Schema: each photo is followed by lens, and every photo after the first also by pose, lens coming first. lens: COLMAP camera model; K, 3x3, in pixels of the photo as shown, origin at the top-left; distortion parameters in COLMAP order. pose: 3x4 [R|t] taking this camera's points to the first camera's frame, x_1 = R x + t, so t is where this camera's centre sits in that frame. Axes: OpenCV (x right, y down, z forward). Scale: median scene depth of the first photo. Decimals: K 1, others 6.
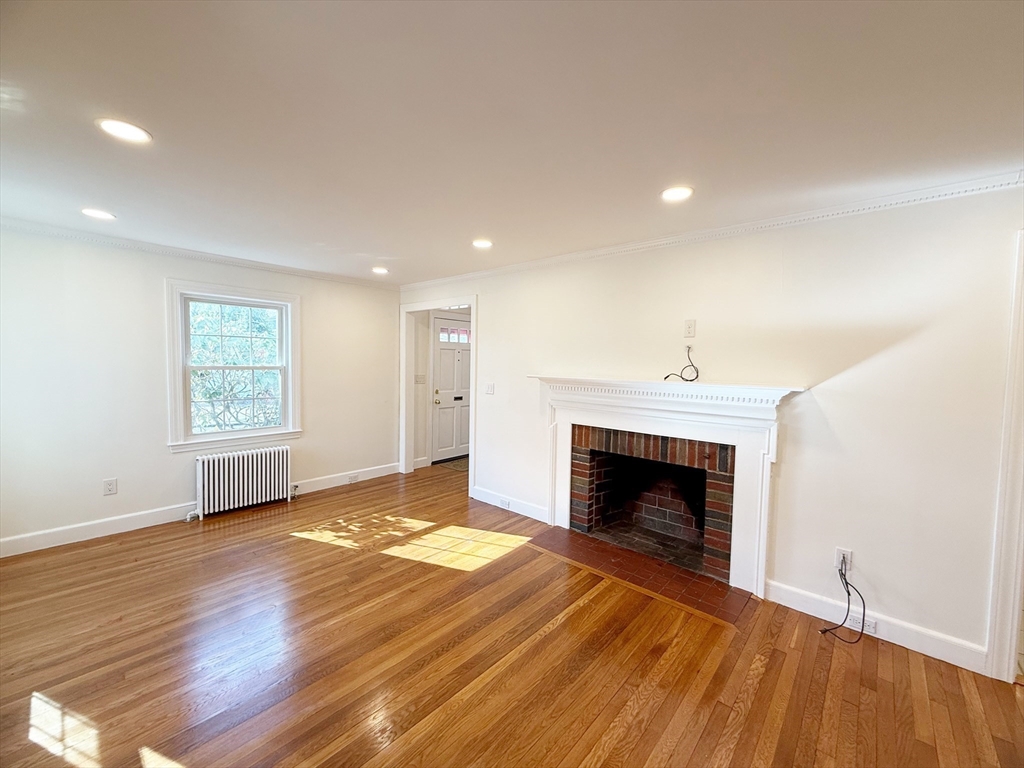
lens RADIAL K [[407.6, 0, 509.2], [0, 407.6, 380.7], [0, 0, 1]] dist [-0.002242, 0.000381]
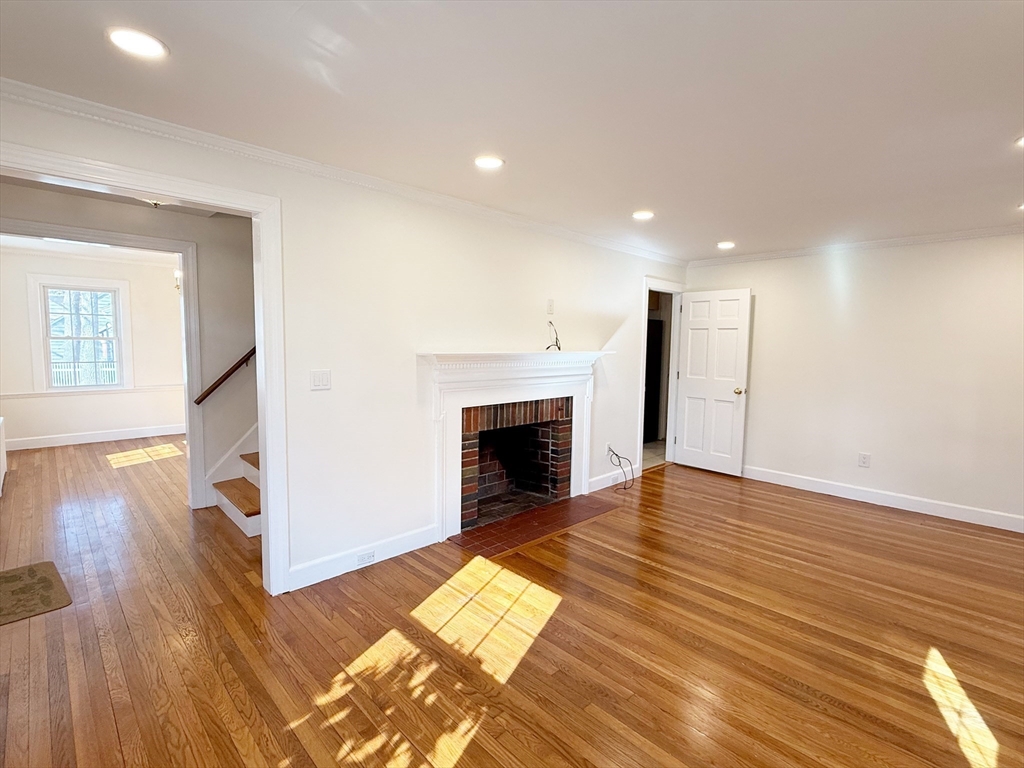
lens RADIAL K [[482.9, 0, 518.1], [0, 482.9, 384.1], [0, 0, 1]] dist [-0.009768, 0.000452]
pose [[0.063492, -0.105378, 0.992403, -0.834759], [0.024906, 0.994267, 0.103983, -0.042570], [-0.997671, 0.018115, 0.065753, 0.847108]]
